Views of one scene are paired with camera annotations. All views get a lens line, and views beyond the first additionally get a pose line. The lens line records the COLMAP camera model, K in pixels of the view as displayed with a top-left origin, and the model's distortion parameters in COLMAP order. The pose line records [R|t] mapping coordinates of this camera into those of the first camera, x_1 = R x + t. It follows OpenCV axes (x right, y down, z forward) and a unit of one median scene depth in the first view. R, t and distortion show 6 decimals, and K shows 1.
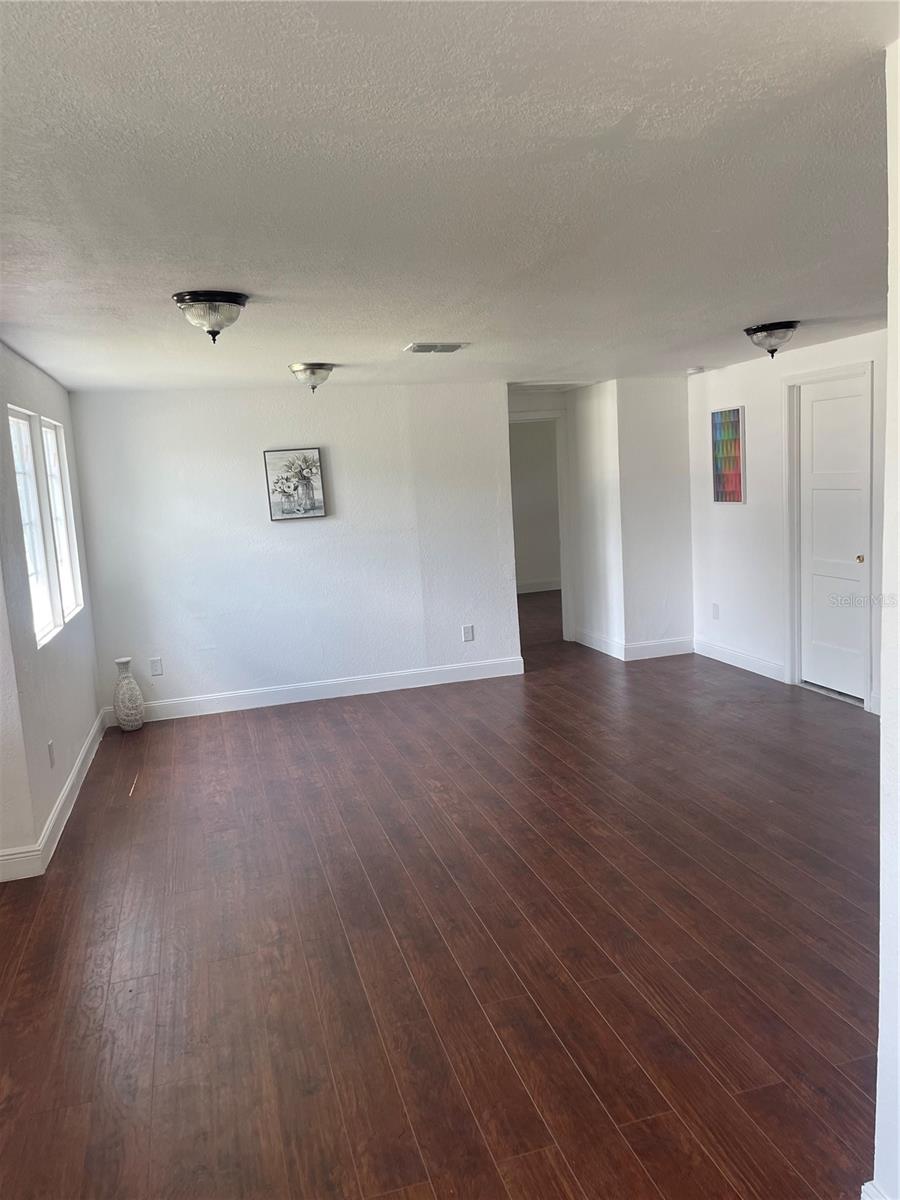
lens RADIAL K [[901.4, 0, 452.0], [0, 901.4, 627.5], [0, 0, 1]] dist [0.067913, -0.090360]
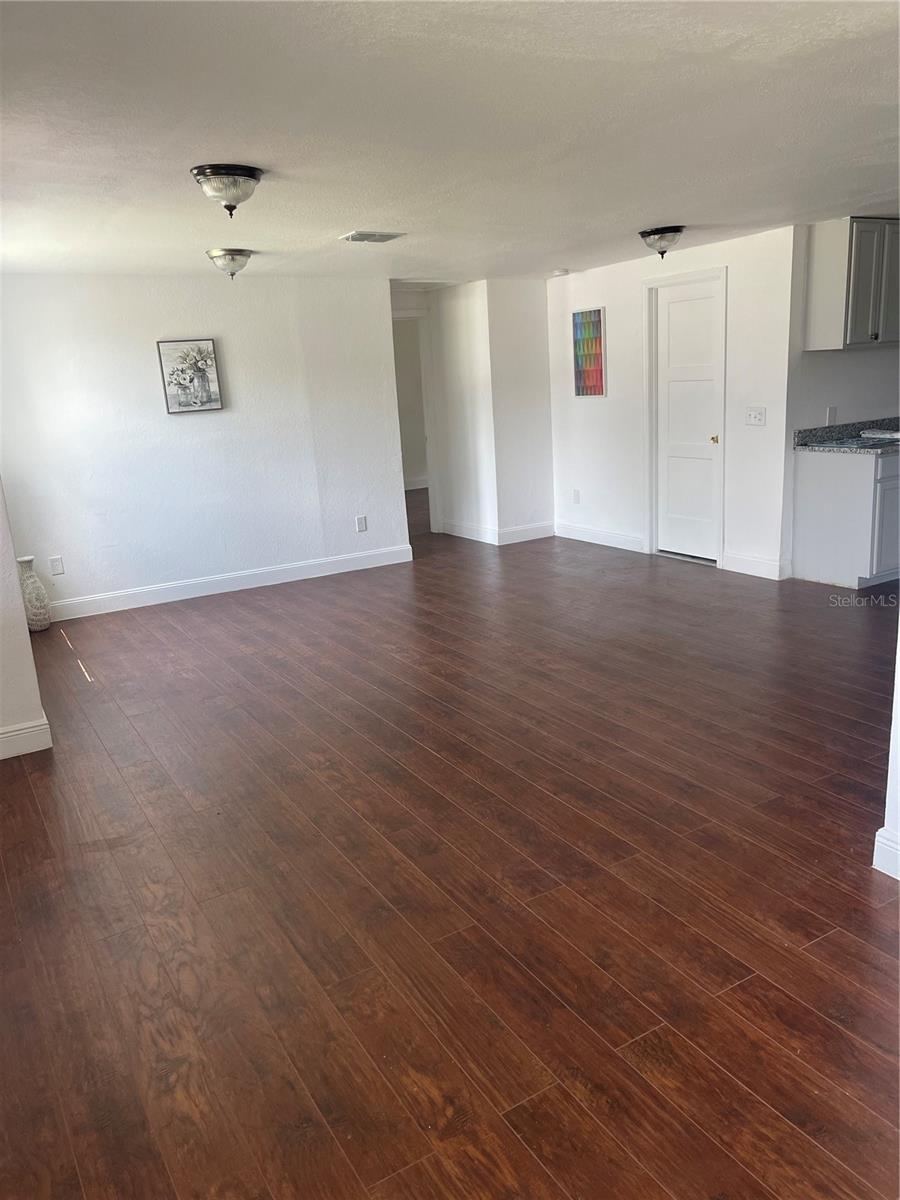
lens RADIAL K [[901.4, 0, 452.0], [0, 901.4, 627.5], [0, 0, 1]] dist [0.067913, -0.090360]
pose [[0.966398, -0.064945, 0.248710, -0.164378], [0.043458, 0.994908, 0.090934, 0.039378], [-0.253349, -0.077070, 0.964300, -0.062559]]
